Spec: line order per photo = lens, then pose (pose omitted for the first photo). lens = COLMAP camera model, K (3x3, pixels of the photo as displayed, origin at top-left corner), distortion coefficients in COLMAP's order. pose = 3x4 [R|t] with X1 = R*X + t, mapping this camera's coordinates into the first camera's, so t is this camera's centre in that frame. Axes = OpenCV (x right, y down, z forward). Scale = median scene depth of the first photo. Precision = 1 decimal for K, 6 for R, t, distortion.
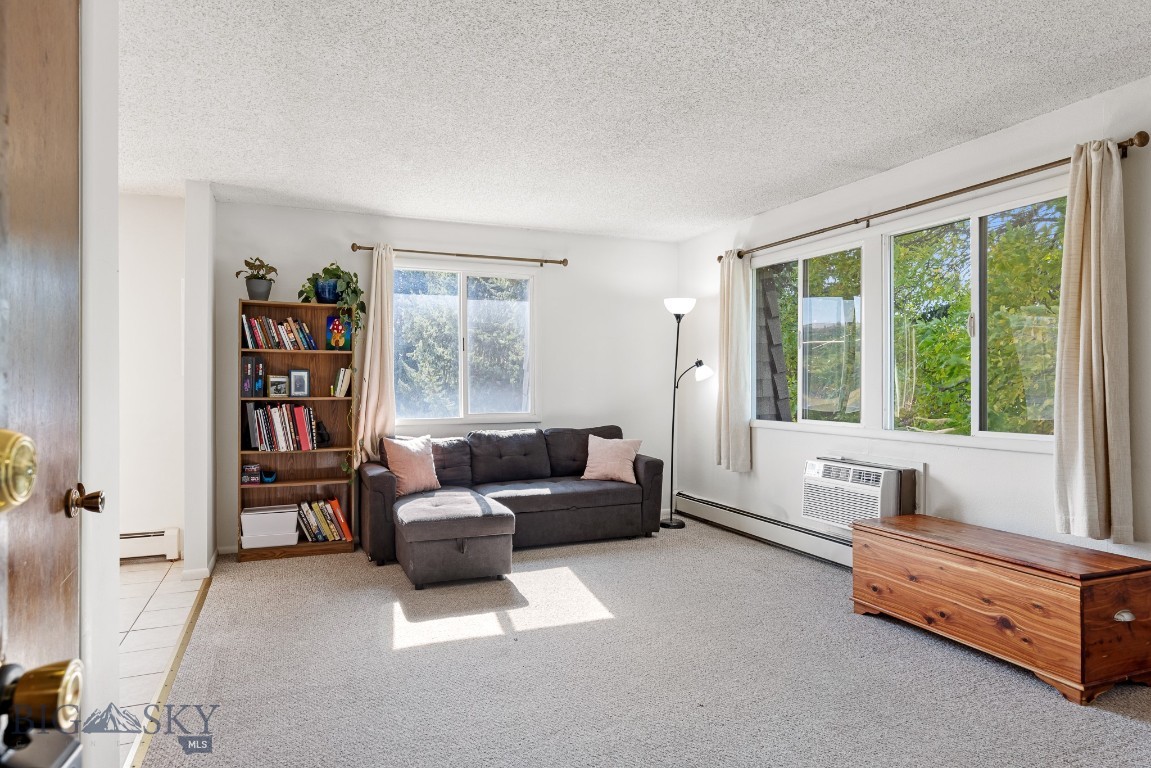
lens RADIAL K [[688.9, 0, 576.4], [0, 688.9, 386.7], [0, 0, 1]] dist [0.004357, -0.003863]
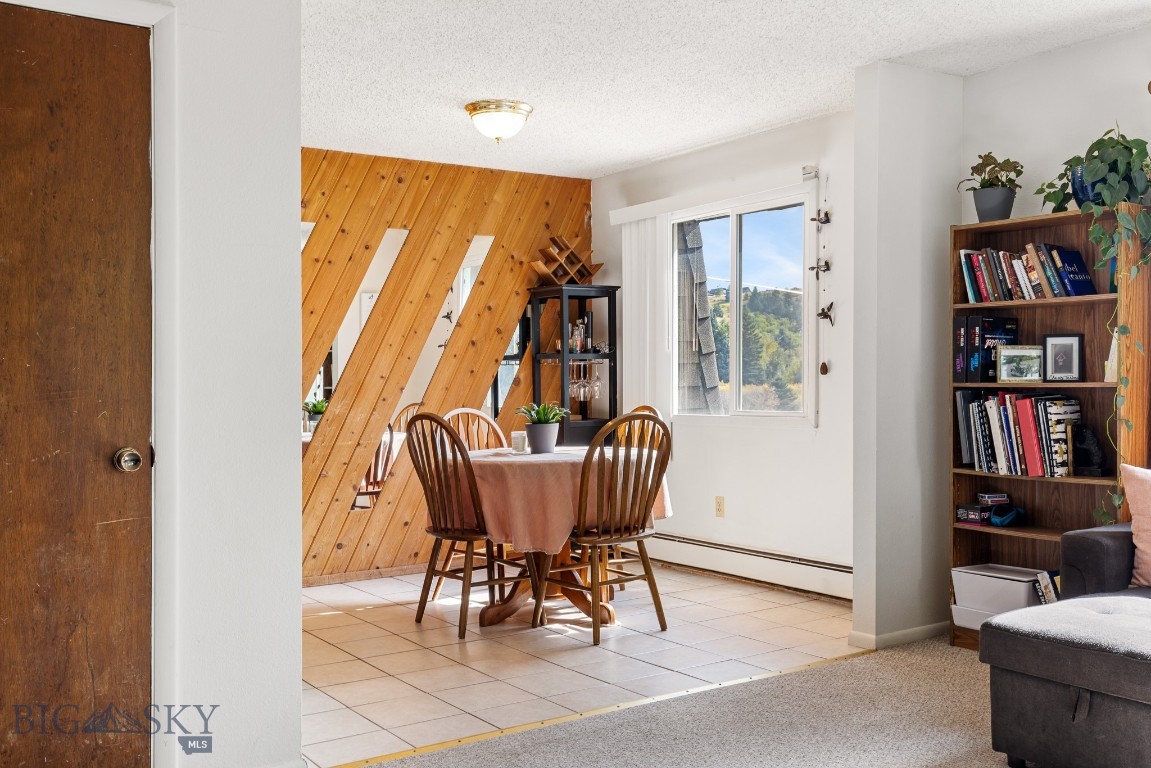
lens RADIAL K [[1103.7, 0, 576.0], [0, 1103.7, 375.3], [0, 0, 1]] dist [0.001299, 0.000000]
pose [[0.197916, -0.006408, -0.980198, 0.408113], [0.004792, 0.999973, -0.005570, 0.012324], [0.980207, -0.003594, 0.197942, 0.443131]]
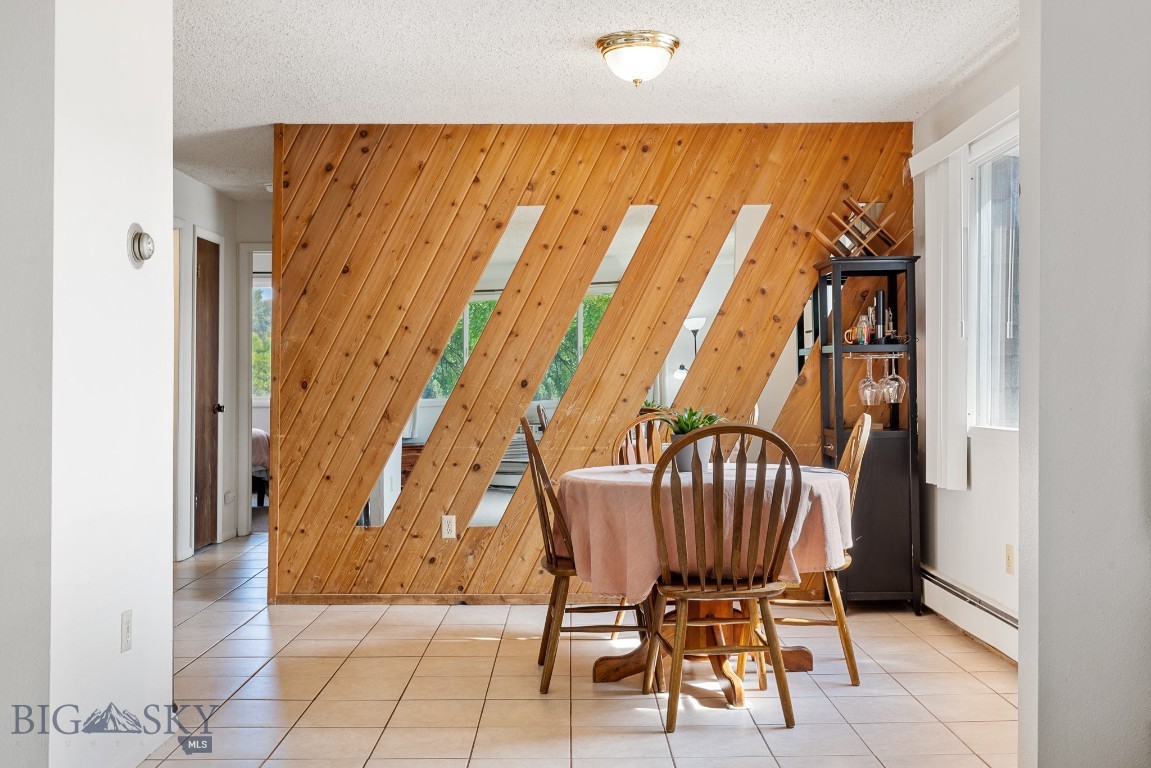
lens RADIAL K [[1103.7, 0, 573.9], [0, 1103.7, 364.6], [0, 0, 1]] dist [0.001299, 0.000000]
pose [[-0.376626, -0.014039, -0.926259, 0.157236], [0.001118, 0.999878, -0.015610, 0.013437], [0.926365, -0.006915, -0.376564, 0.872291]]
